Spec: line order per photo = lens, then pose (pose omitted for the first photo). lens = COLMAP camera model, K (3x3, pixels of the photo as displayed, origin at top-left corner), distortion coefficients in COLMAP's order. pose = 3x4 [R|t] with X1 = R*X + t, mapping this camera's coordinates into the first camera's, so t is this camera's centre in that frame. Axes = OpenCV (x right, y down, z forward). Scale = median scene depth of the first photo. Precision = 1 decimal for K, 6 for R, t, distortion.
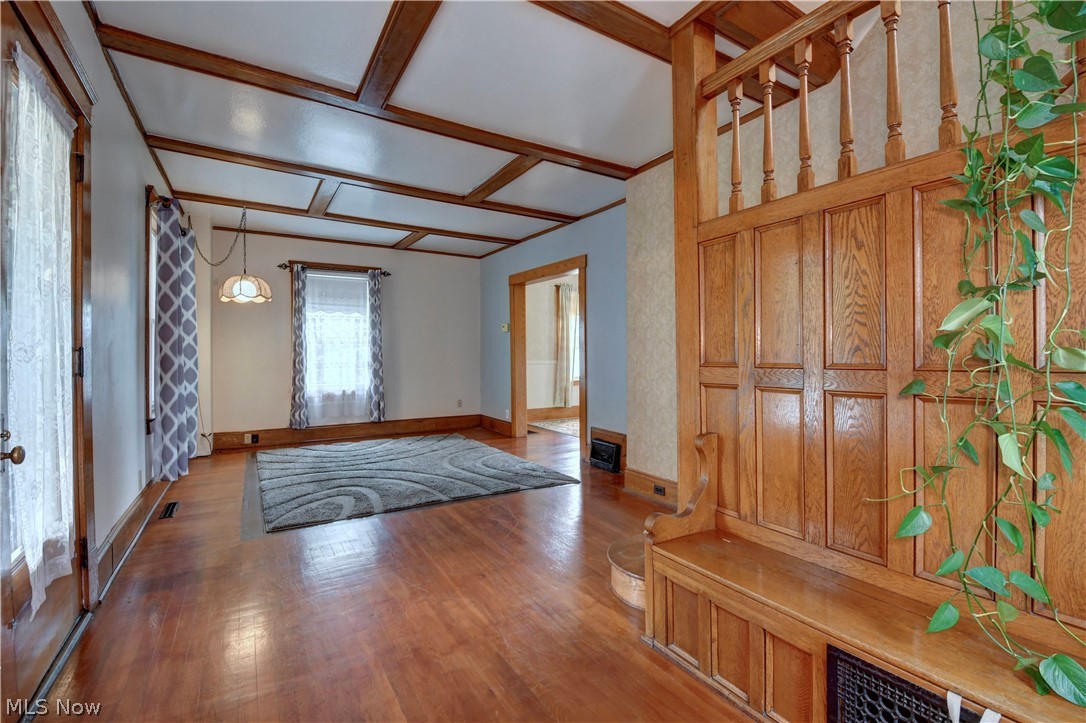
lens RADIAL K [[475.2, 0, 537.5], [0, 475.2, 358.6], [0, 0, 1]] dist [-0.004380, -0.007374]
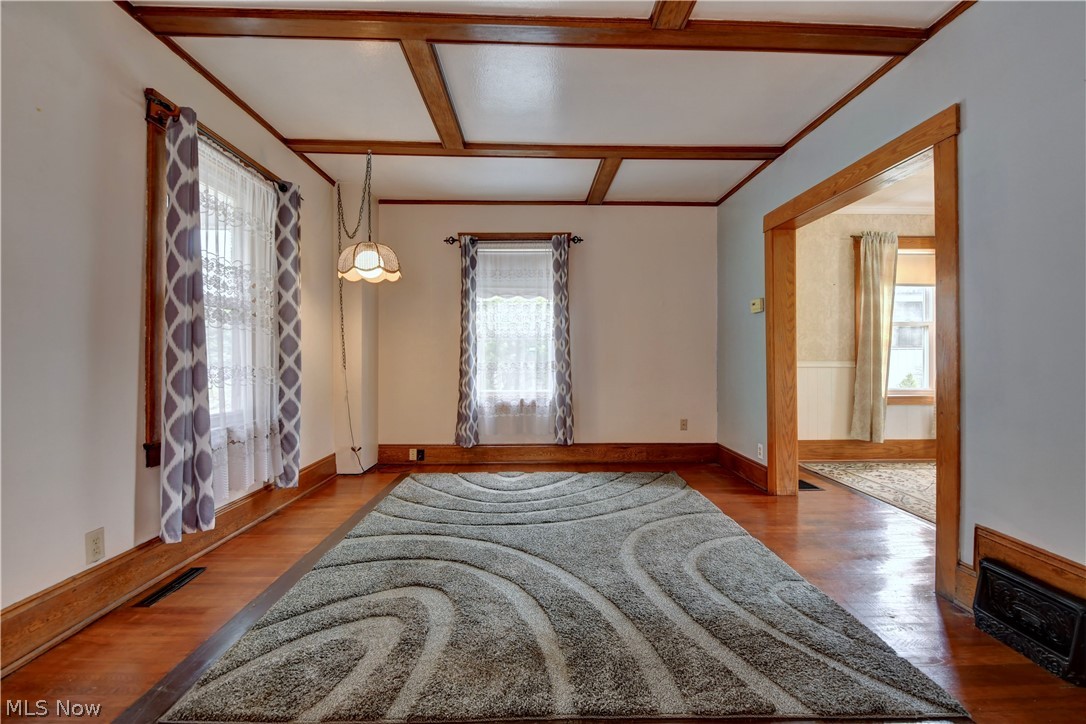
lens RADIAL K [[475.2, 0, 542.2], [0, 475.2, 357.7], [0, 0, 1]] dist [-0.004380, -0.007374]
pose [[0.869646, 0.001682, -0.493673, -0.008766], [-0.004437, 0.999980, -0.004410, 0.004087], [0.493656, 0.006026, 0.869636, 0.363428]]
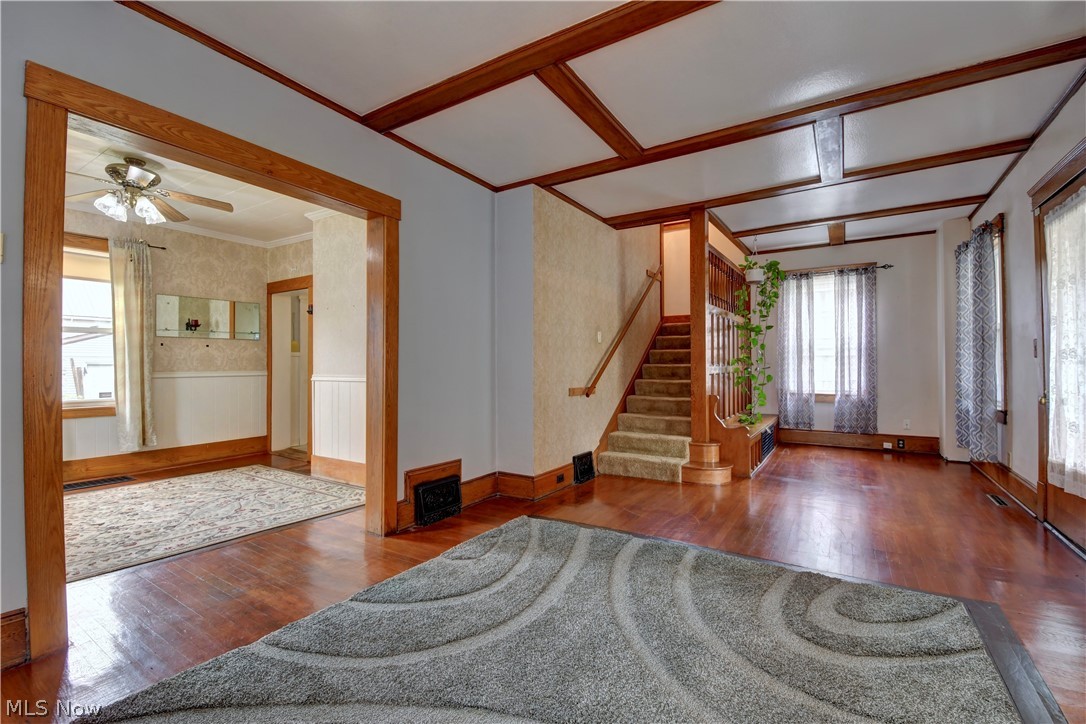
lens RADIAL K [[475.2, 0, 543.8], [0, 475.2, 361.4], [0, 0, 1]] dist [-0.004380, -0.007374]
pose [[-0.448269, 0.011466, 0.893825, -0.425285], [0.008688, 0.999926, -0.008470, 0.001271], [-0.893857, 0.003969, -0.448336, 0.867271]]
